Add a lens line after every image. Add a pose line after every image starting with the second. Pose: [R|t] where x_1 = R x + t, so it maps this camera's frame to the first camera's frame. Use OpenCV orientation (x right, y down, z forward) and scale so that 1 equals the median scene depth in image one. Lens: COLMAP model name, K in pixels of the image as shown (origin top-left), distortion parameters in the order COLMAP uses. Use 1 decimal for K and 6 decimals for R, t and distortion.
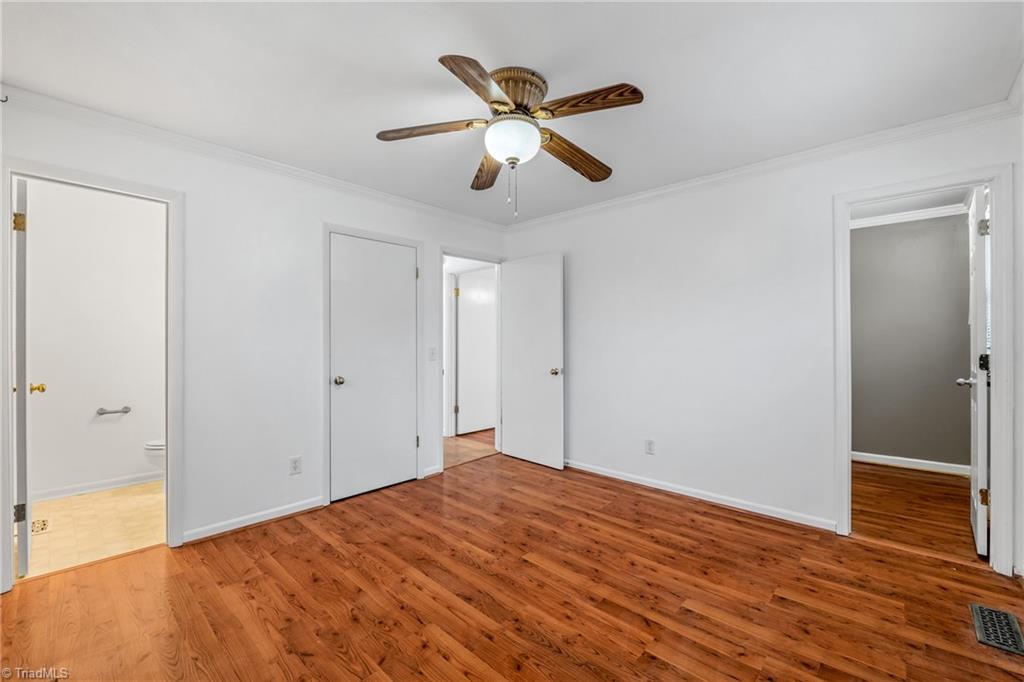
lens RADIAL K [[423.7, 0, 511.8], [0, 423.7, 338.2], [0, 0, 1]] dist [-0.000561, -0.000164]
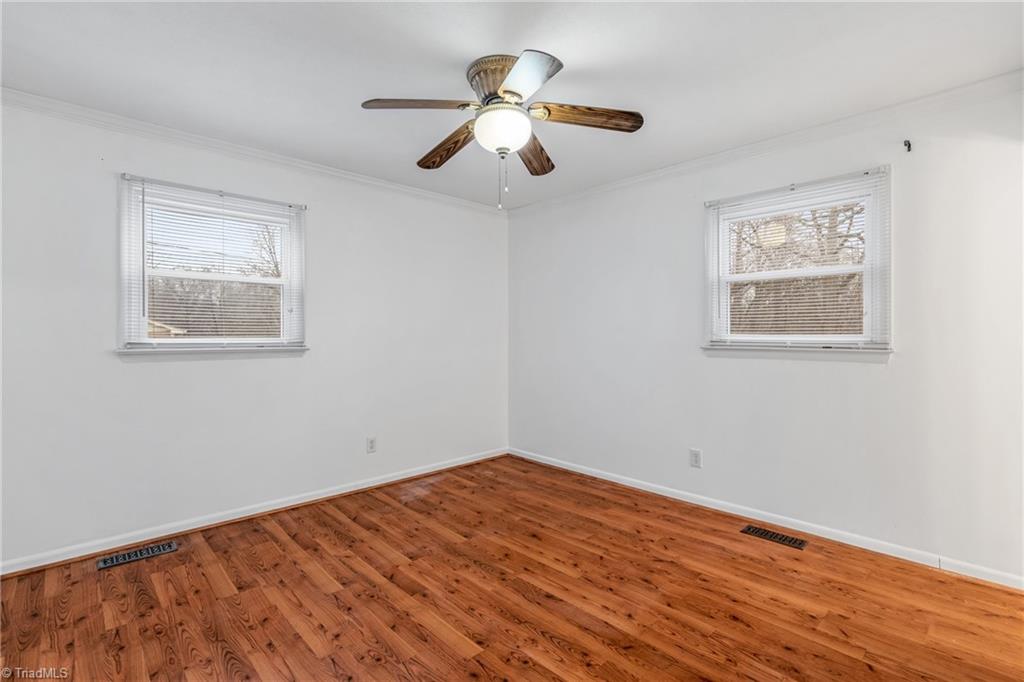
lens RADIAL K [[468.0, 0, 512.7], [0, 468.0, 337.0], [0, 0, 1]] dist [-0.000840, -0.000019]
pose [[-0.998248, 0.002246, 0.059120, -0.072670], [0.002373, 0.999995, 0.002085, 0.008327], [-0.059115, 0.002222, -0.998249, 1.833013]]
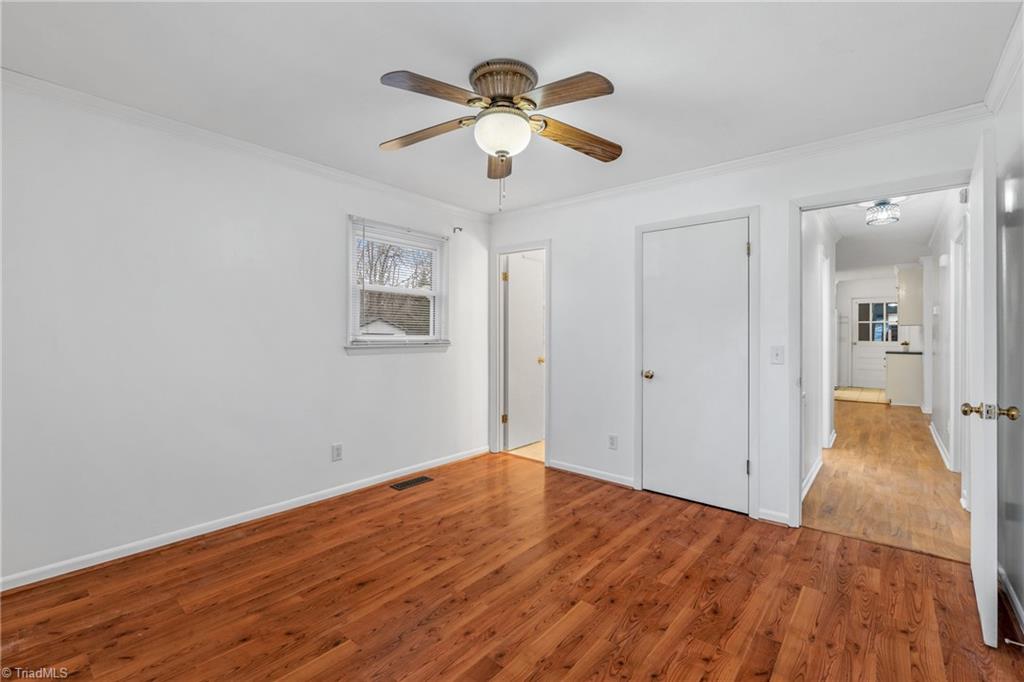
lens RADIAL K [[443.0, 0, 513.3], [0, 443.0, 337.0], [0, 0, 1]] dist [-0.001946, -0.000076]
pose [[0.045686, 0.005620, -0.998940, 0.906377], [-0.000445, 0.999984, 0.005605, 0.004380], [0.998956, 0.000188, 0.045688, 0.868268]]
